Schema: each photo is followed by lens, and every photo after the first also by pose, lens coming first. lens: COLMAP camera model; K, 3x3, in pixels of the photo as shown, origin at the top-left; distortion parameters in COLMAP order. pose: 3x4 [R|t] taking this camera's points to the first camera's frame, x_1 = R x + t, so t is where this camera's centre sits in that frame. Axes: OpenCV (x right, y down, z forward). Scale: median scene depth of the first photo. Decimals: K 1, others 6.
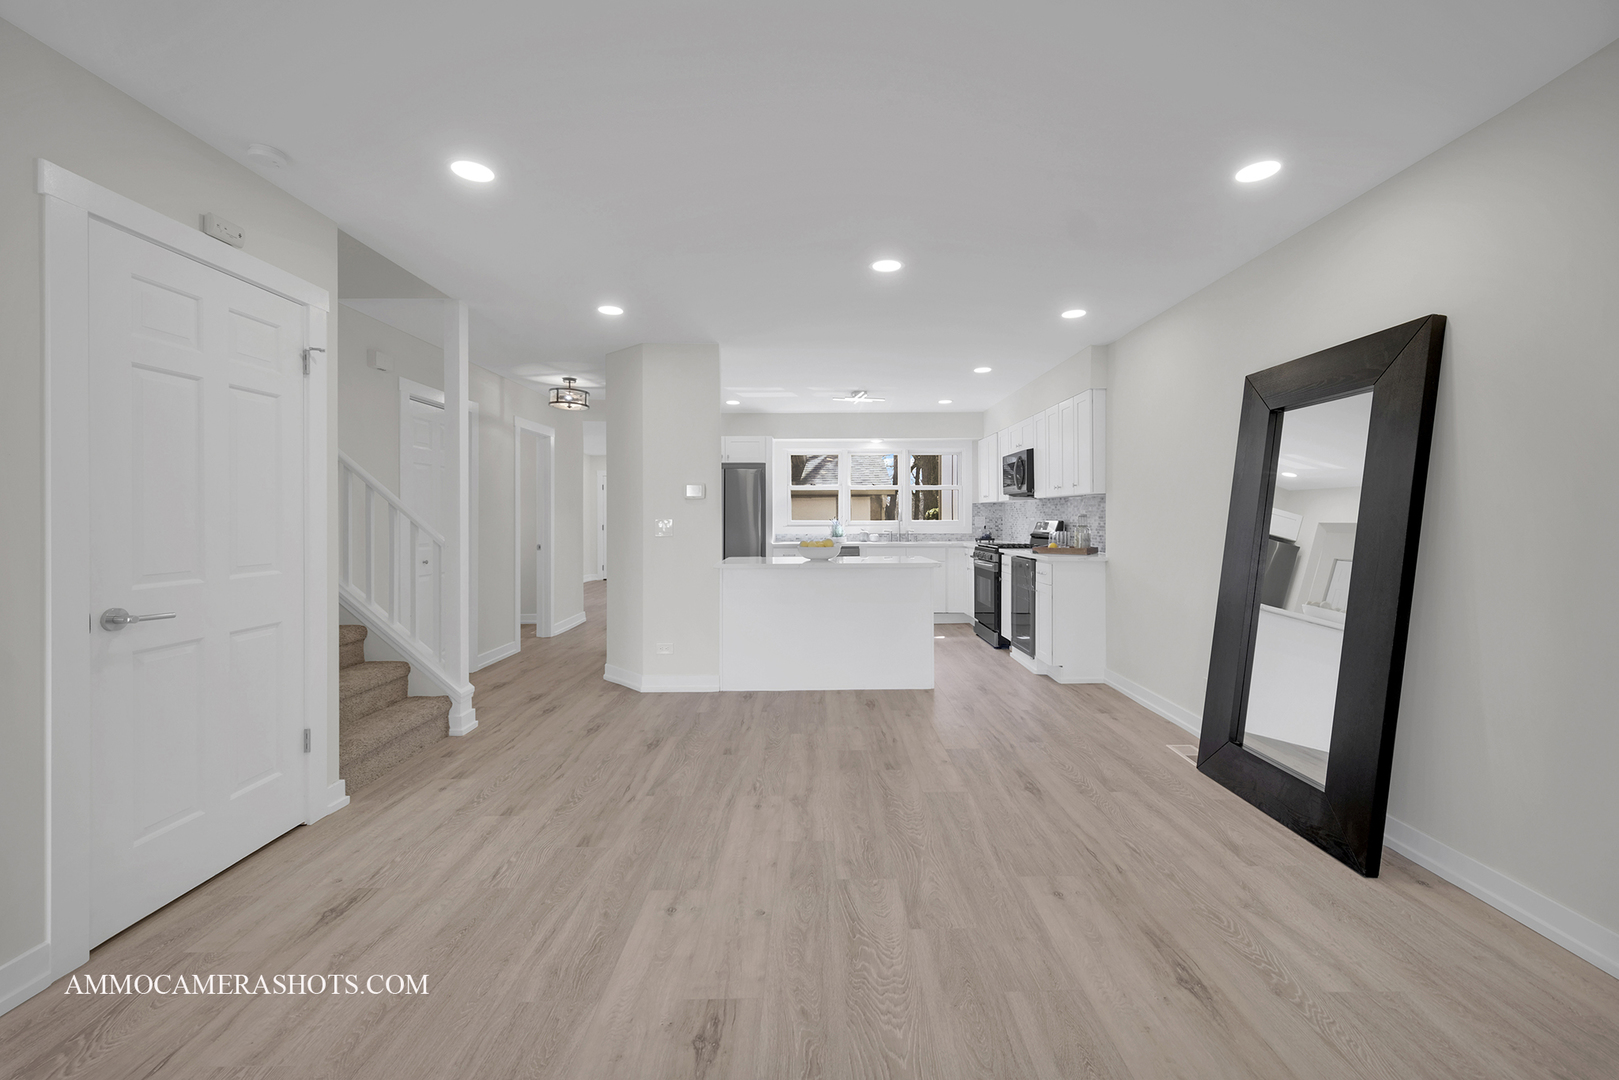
lens RADIAL K [[646.4, 0, 822.1], [0, 646.4, 518.0], [0, 0, 1]] dist [-0.000873, -0.000022]
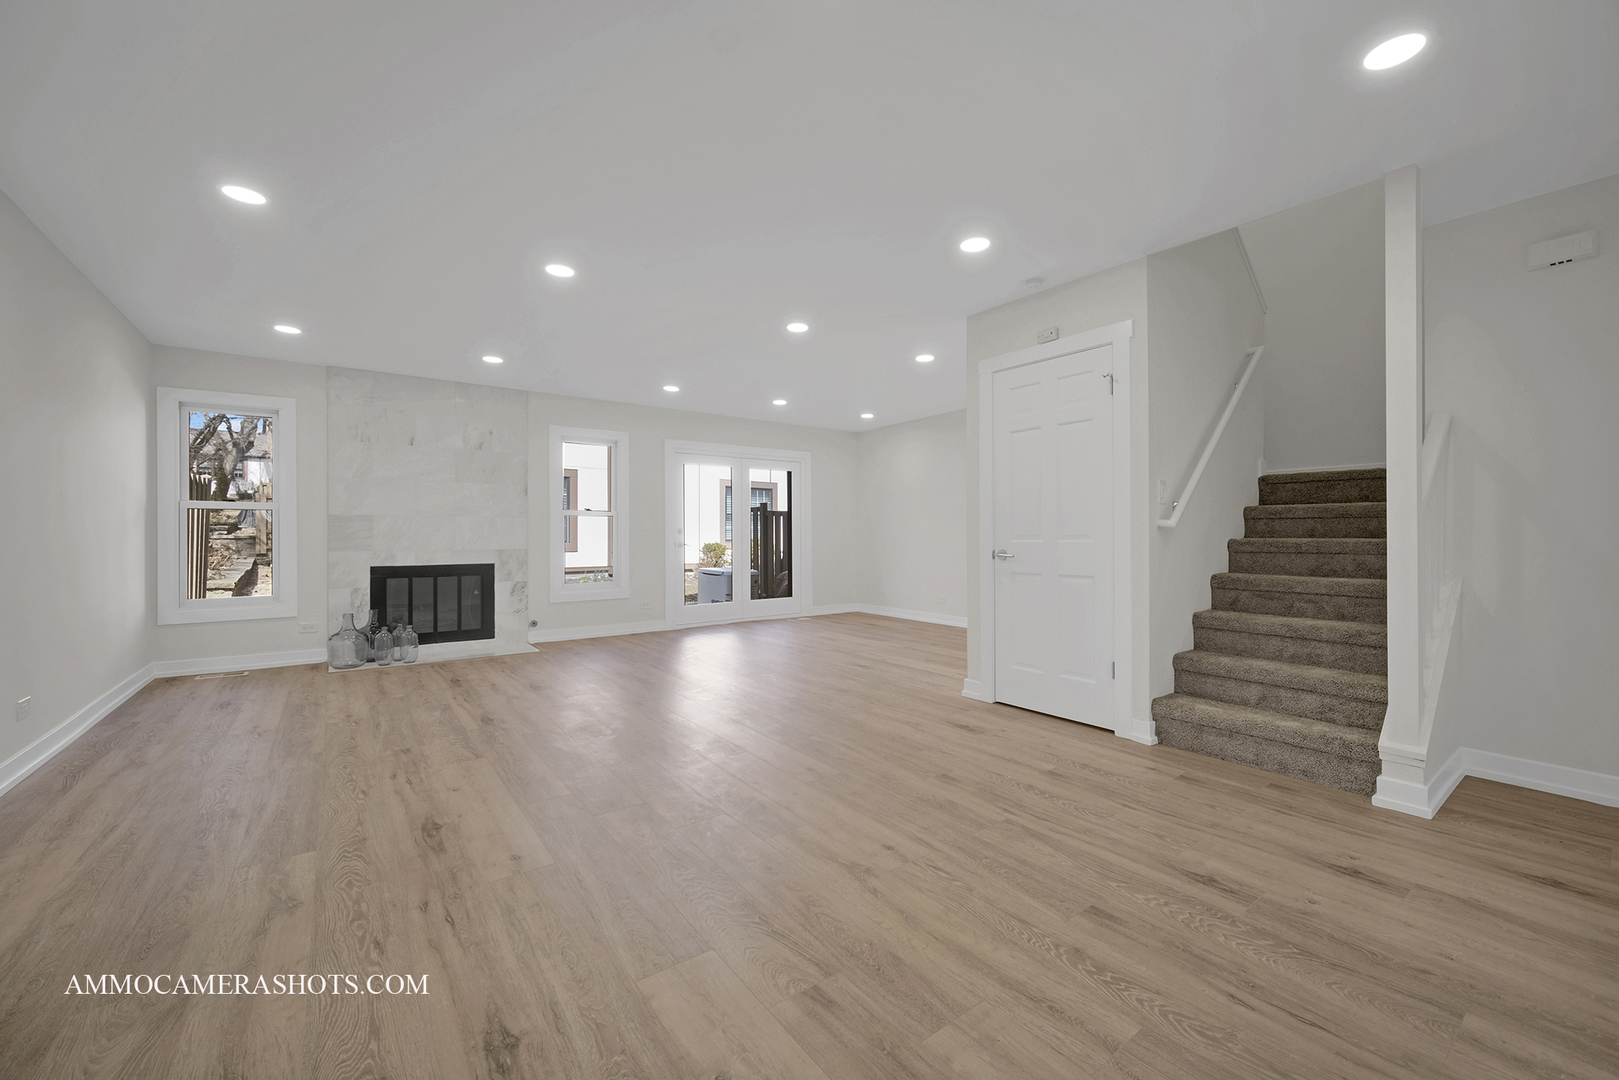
lens RADIAL K [[643.1, 0, 819.9], [0, 643.1, 537.8], [0, 0, 1]] dist [-0.000909, -0.000232]
pose [[-0.807419, 0.004721, -0.589960, 0.254619], [0.002269, 0.999985, 0.004896, 0.035121], [0.589975, 0.002615, -0.807418, 0.930420]]
